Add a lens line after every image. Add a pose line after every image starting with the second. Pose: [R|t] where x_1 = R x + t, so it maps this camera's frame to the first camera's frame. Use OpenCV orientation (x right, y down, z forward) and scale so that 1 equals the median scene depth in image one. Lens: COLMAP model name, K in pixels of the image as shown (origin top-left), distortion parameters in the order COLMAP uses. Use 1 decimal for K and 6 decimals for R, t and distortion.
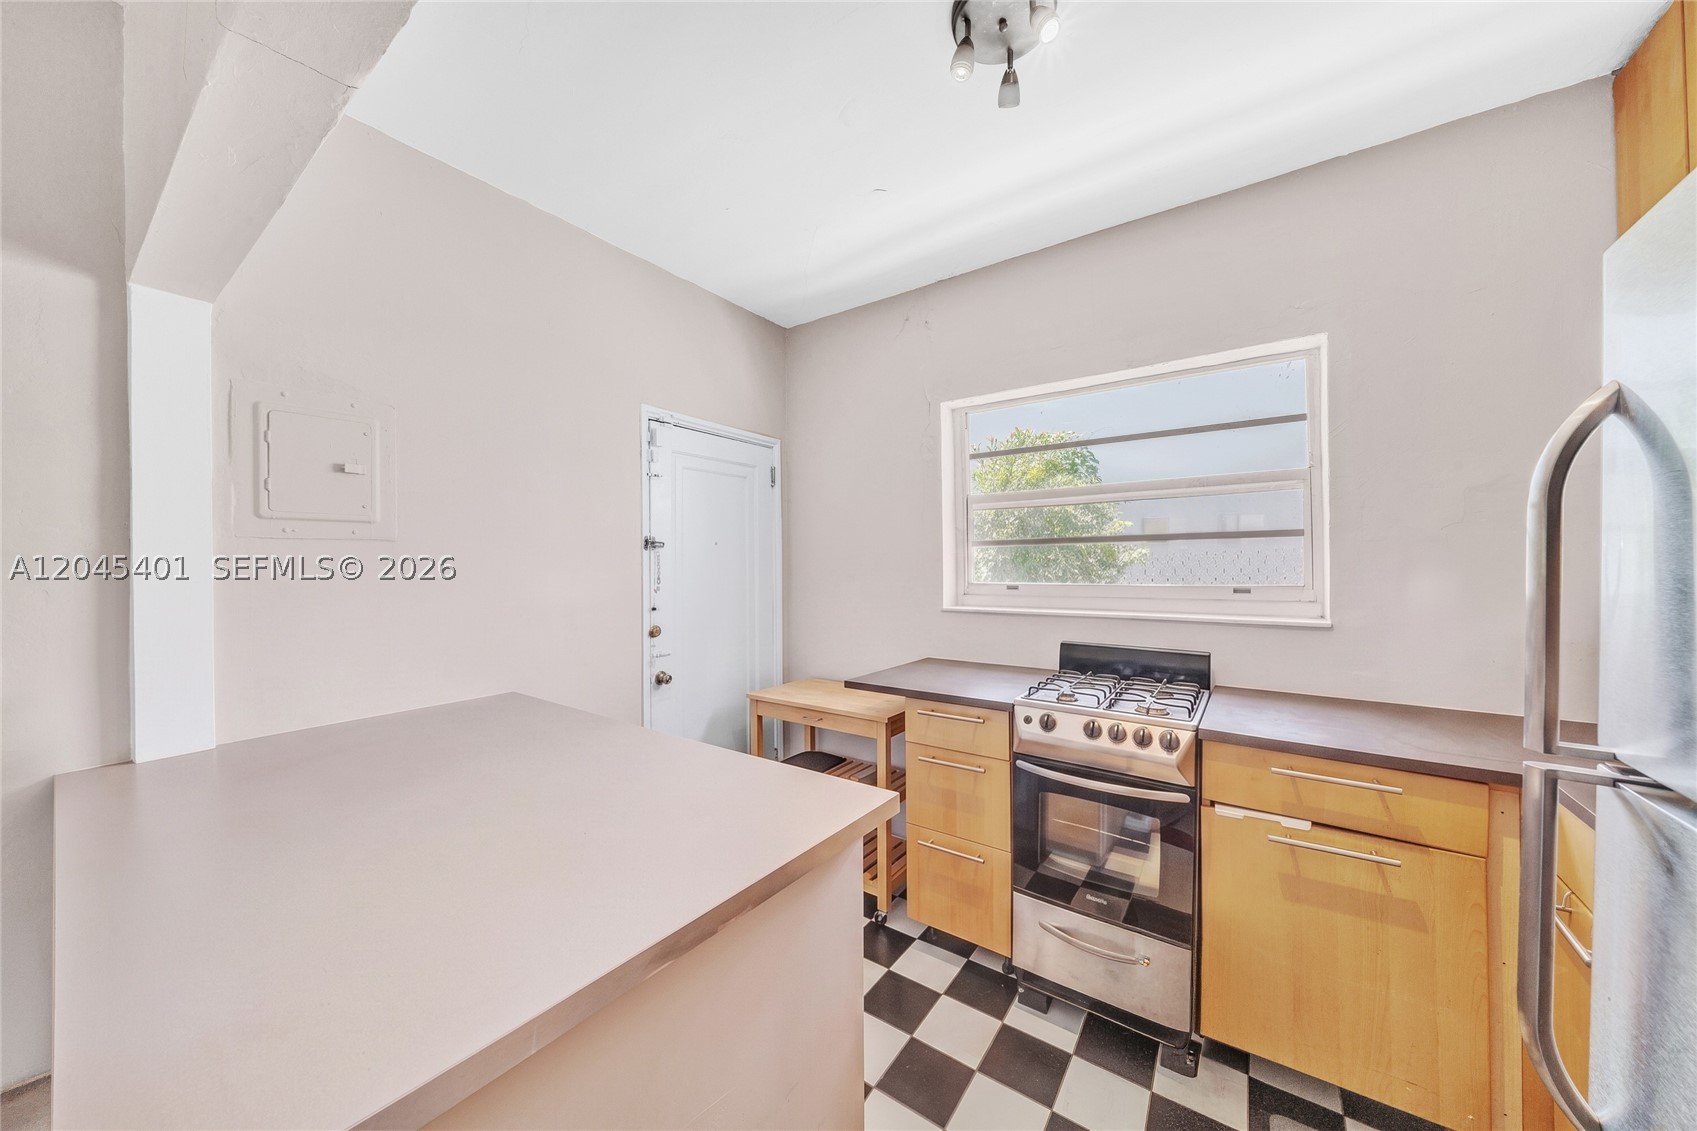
lens RADIAL K [[612.7, 0, 839.9], [0, 612.7, 568.8], [0, 0, 1]] dist [-0.000513, -0.000083]
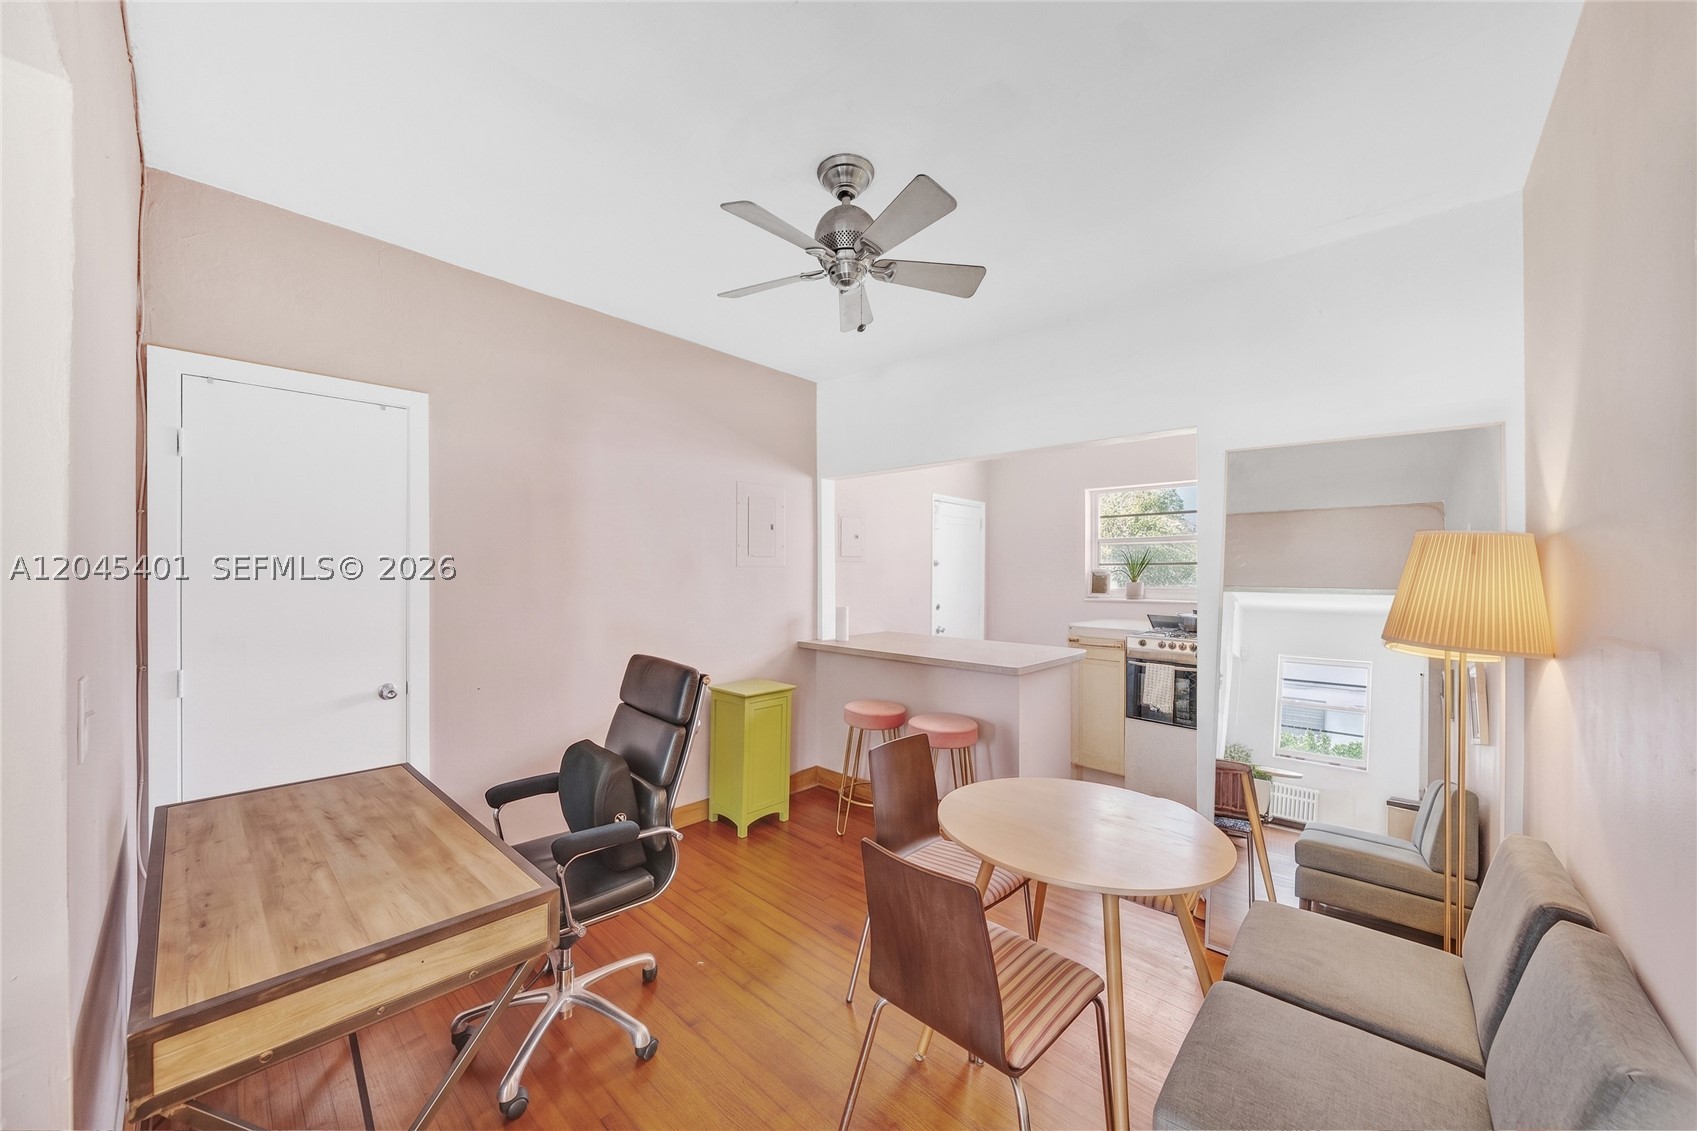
lens RADIAL K [[612.7, 0, 839.9], [0, 612.7, 568.8], [0, 0, 1]] dist [-0.000513, -0.000083]
pose [[0.989760, 0.008213, -0.142508, -0.476760], [-0.009400, 0.999927, -0.007656, -0.004068], [0.142435, 0.008918, 0.989764, -1.493339]]
